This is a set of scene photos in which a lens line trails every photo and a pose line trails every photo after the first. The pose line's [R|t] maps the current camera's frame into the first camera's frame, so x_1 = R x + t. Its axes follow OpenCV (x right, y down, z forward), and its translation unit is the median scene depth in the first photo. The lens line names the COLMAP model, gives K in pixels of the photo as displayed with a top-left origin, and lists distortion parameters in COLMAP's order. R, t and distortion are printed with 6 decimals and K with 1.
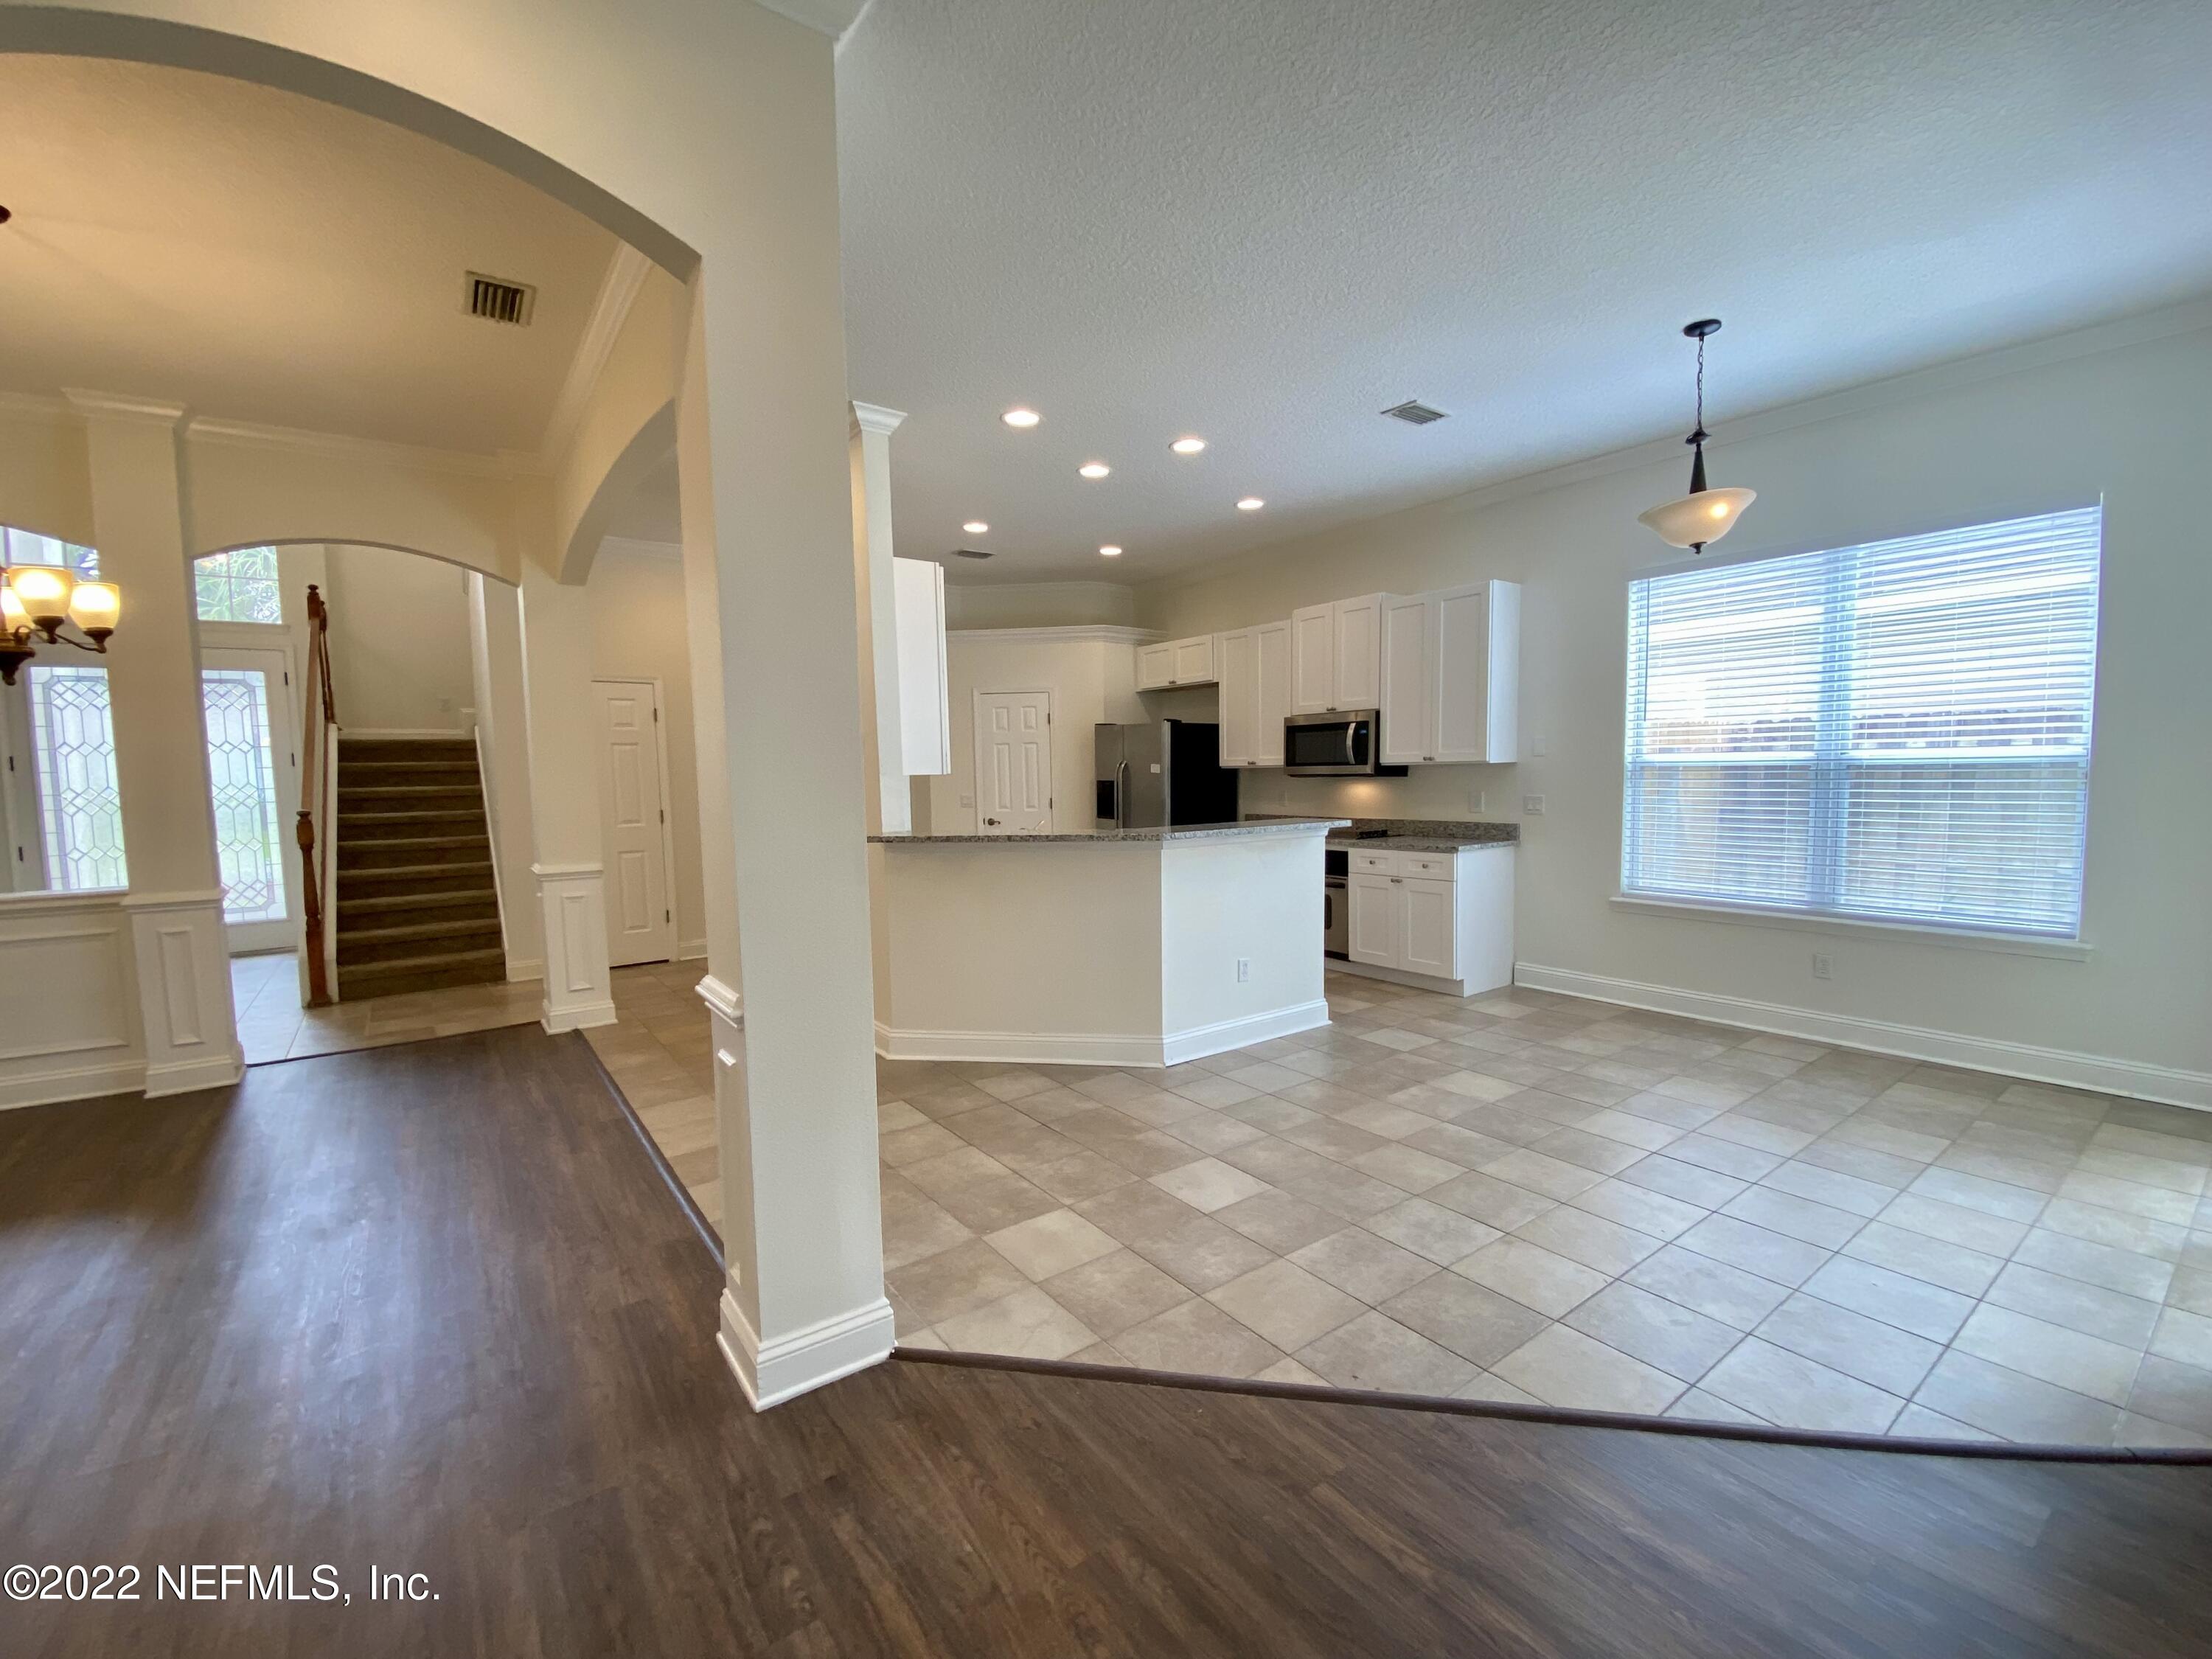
lens RADIAL K [[938.5, 0, 1100.6], [0, 938.5, 835.6], [0, 0, 1]] dist [-0.002917, -0.001341]
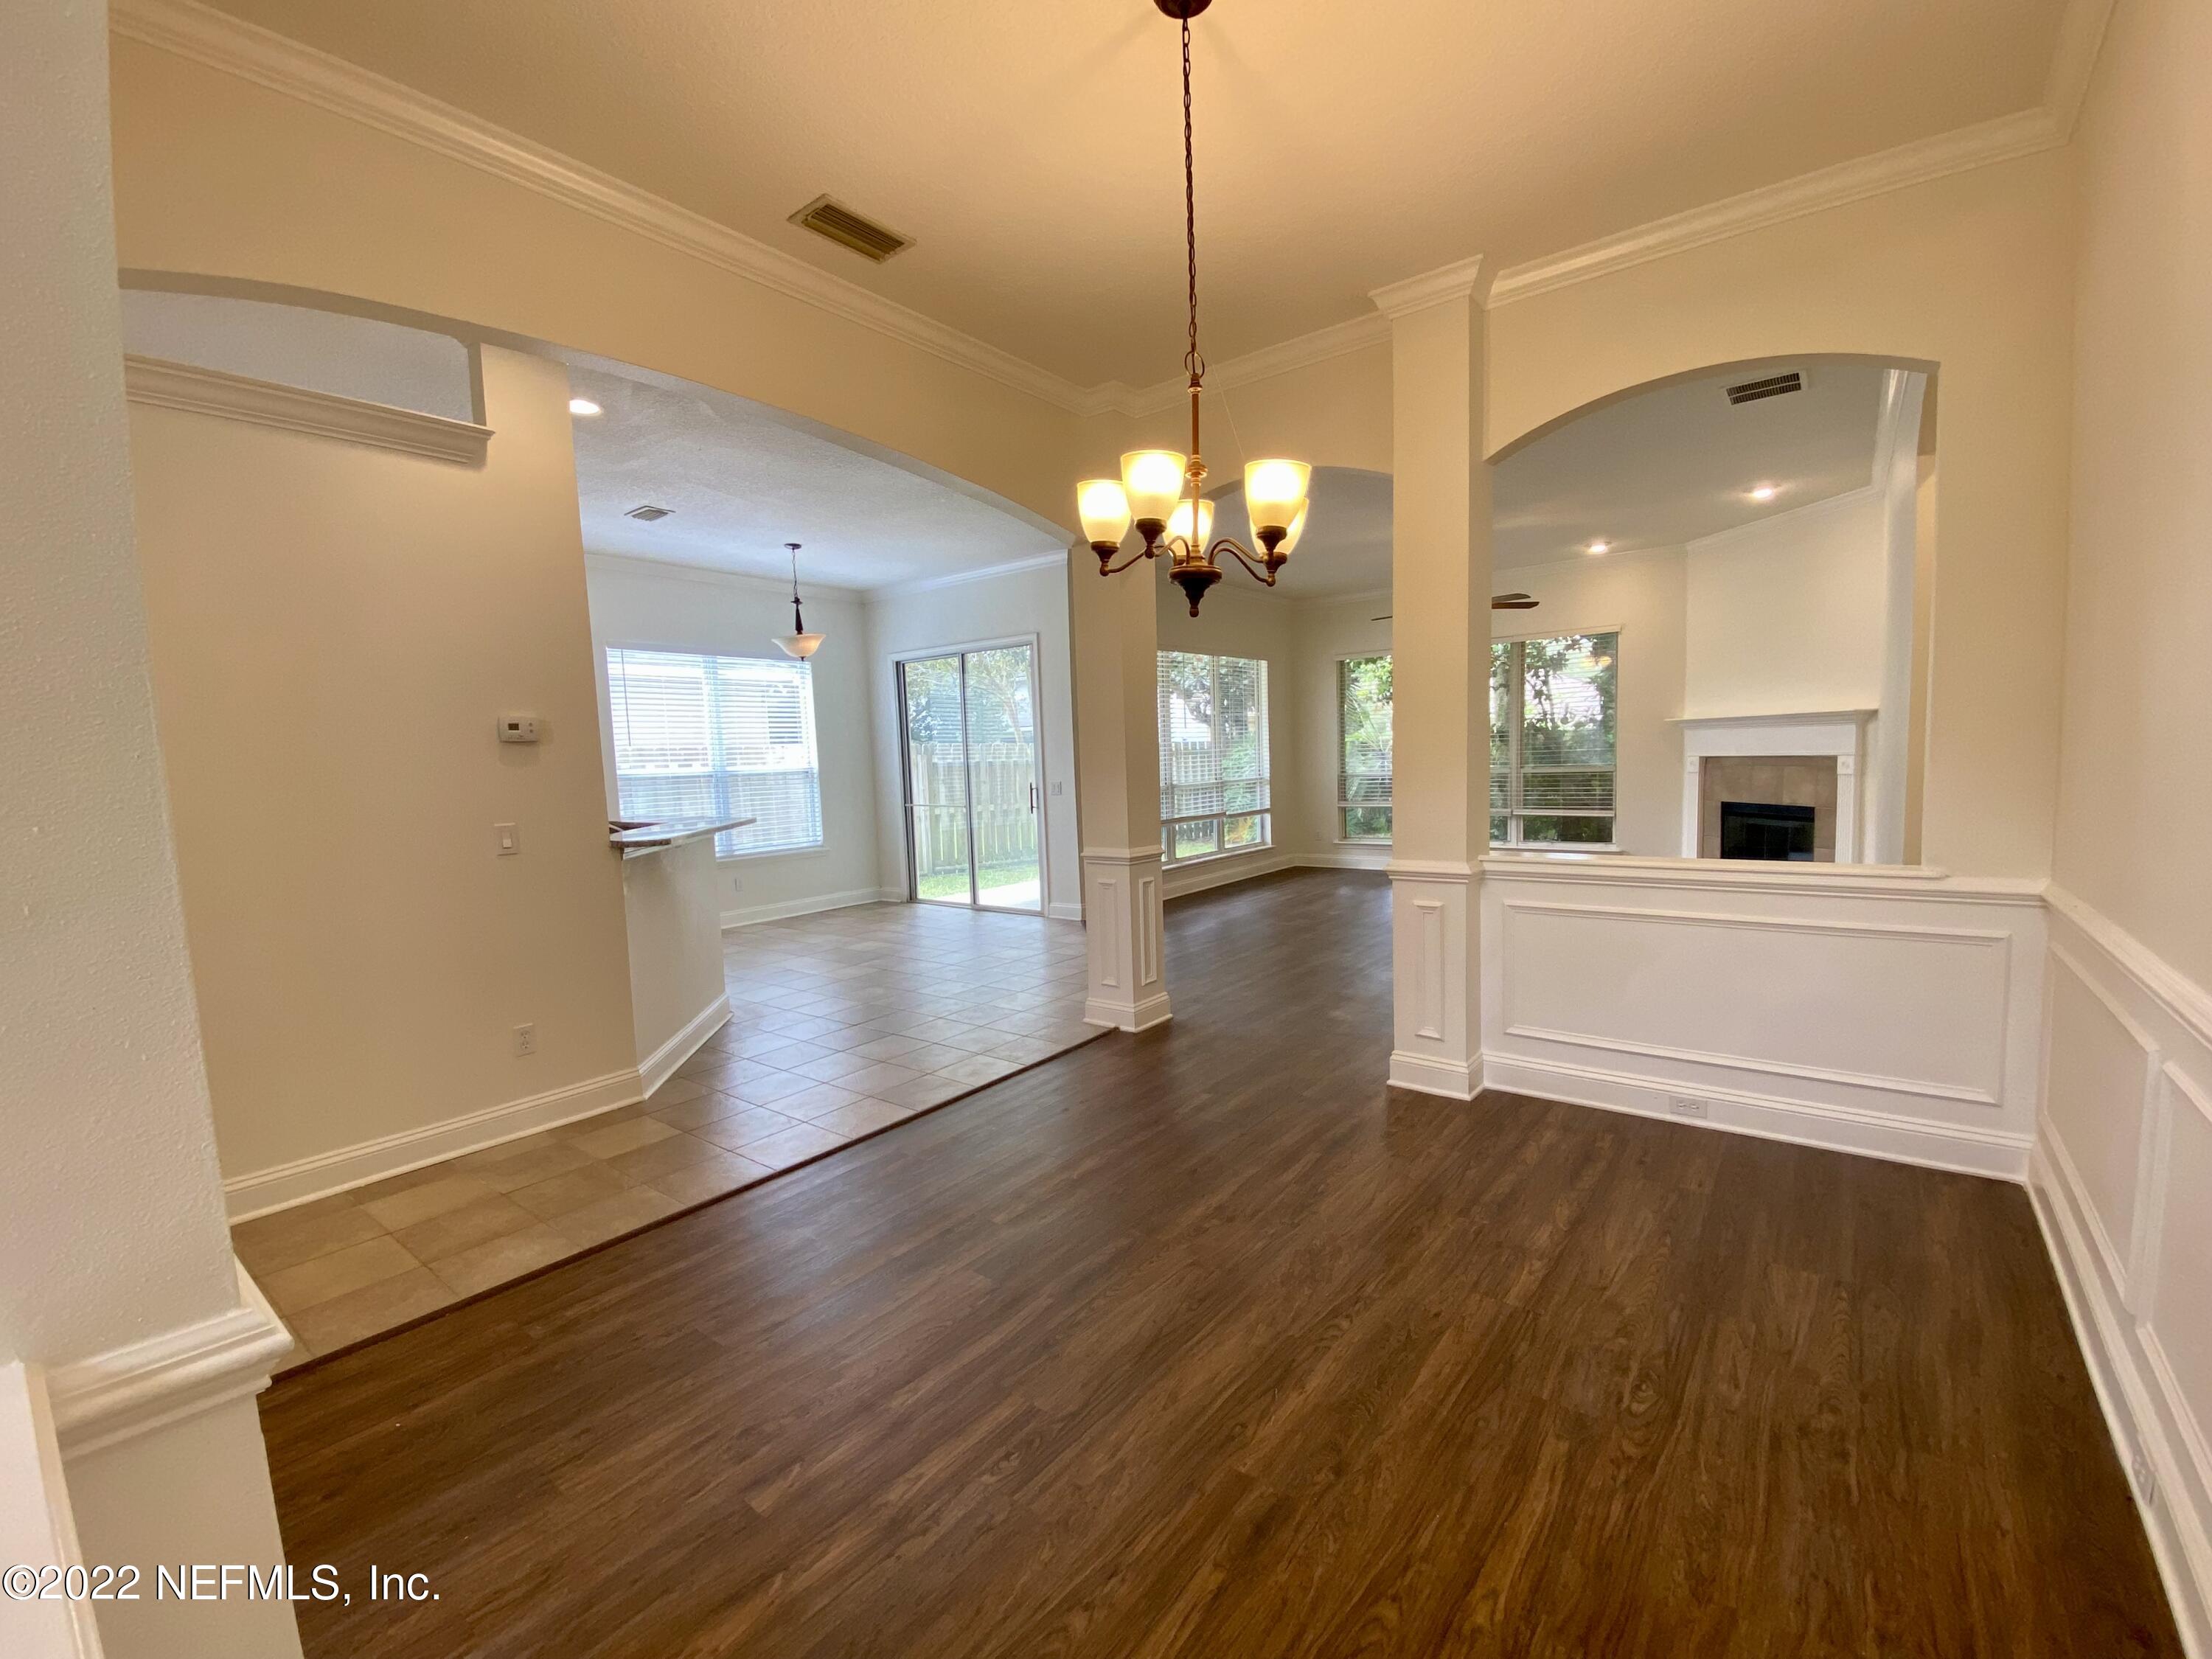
lens RADIAL K [[938.5, 0, 1096.7], [0, 938.5, 839.0], [0, 0, 1]] dist [-0.002917, -0.001341]
pose [[-0.257549, -0.058304, 0.964505, -1.416940], [0.105001, 0.990578, 0.087918, -0.043014], [-0.960543, 0.123917, -0.249000, 0.943001]]
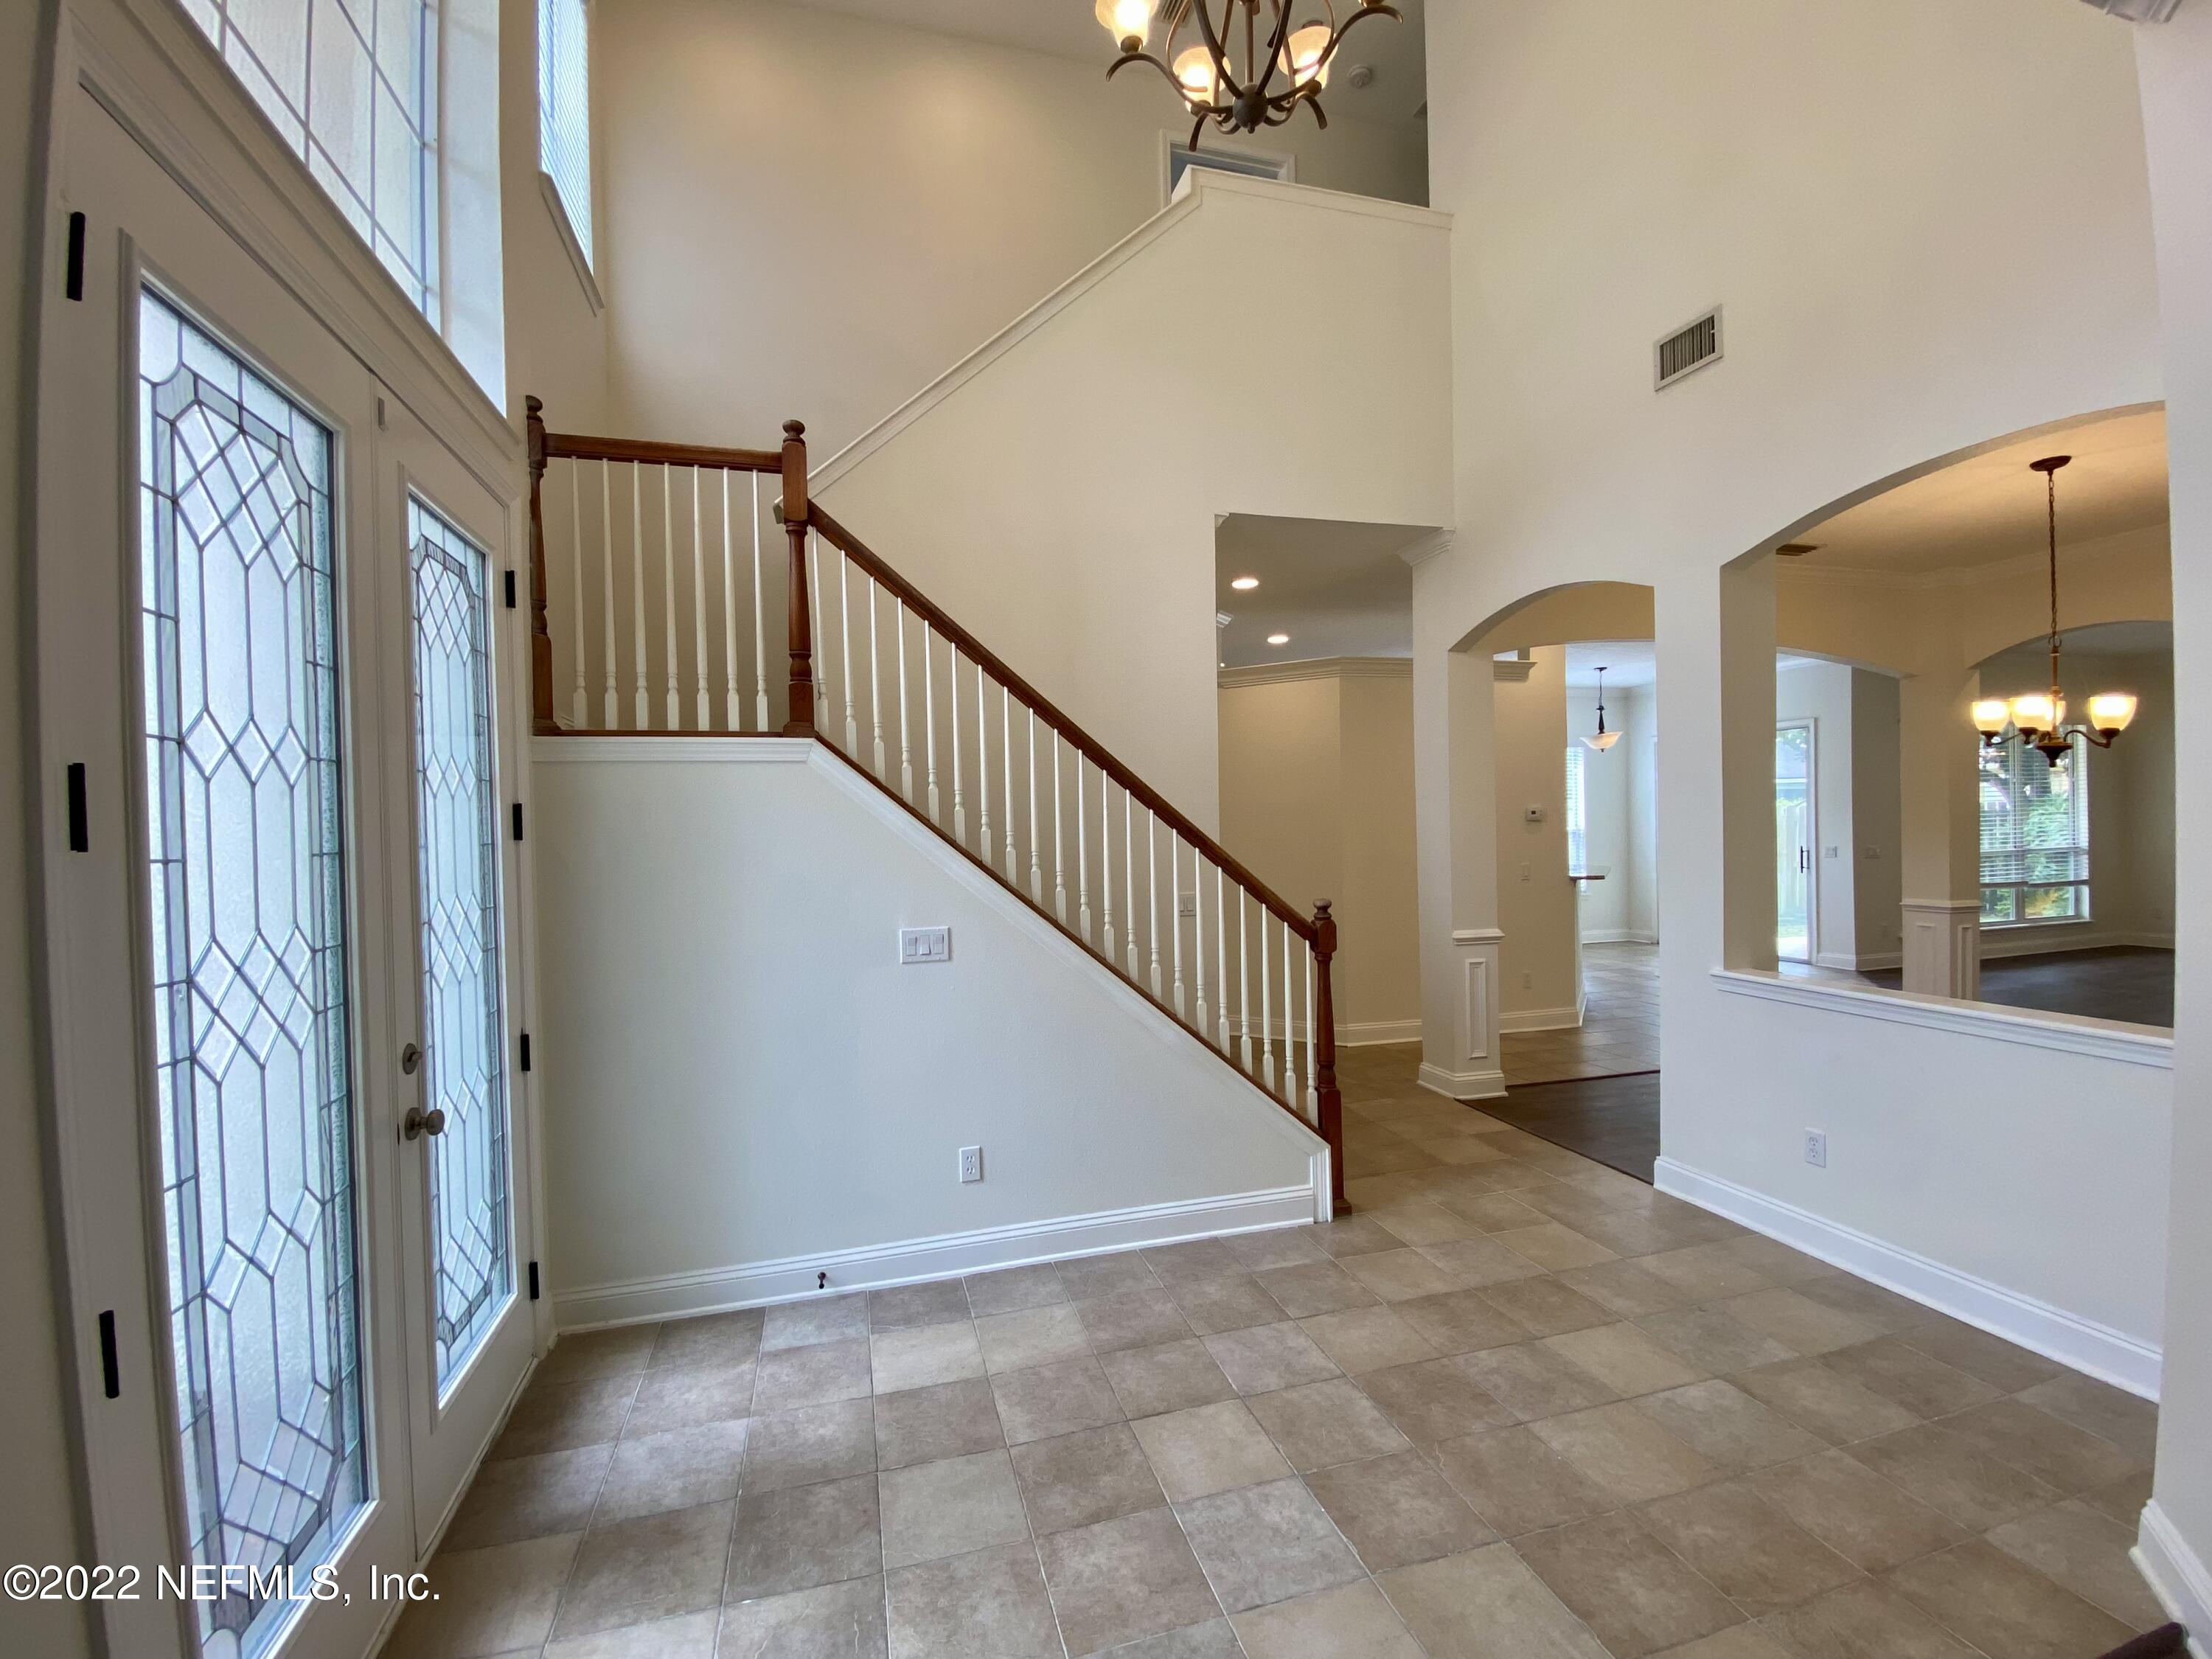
lens RADIAL K [[938.5, 0, 1106.9], [0, 938.5, 833.0], [0, 0, 1]] dist [-0.002917, -0.001341]
pose [[0.353816, 0.002740, 0.935311, -2.298377], [0.080339, 0.996211, -0.033309, -0.100476], [-0.931858, 0.086928, 0.352255, 1.386949]]
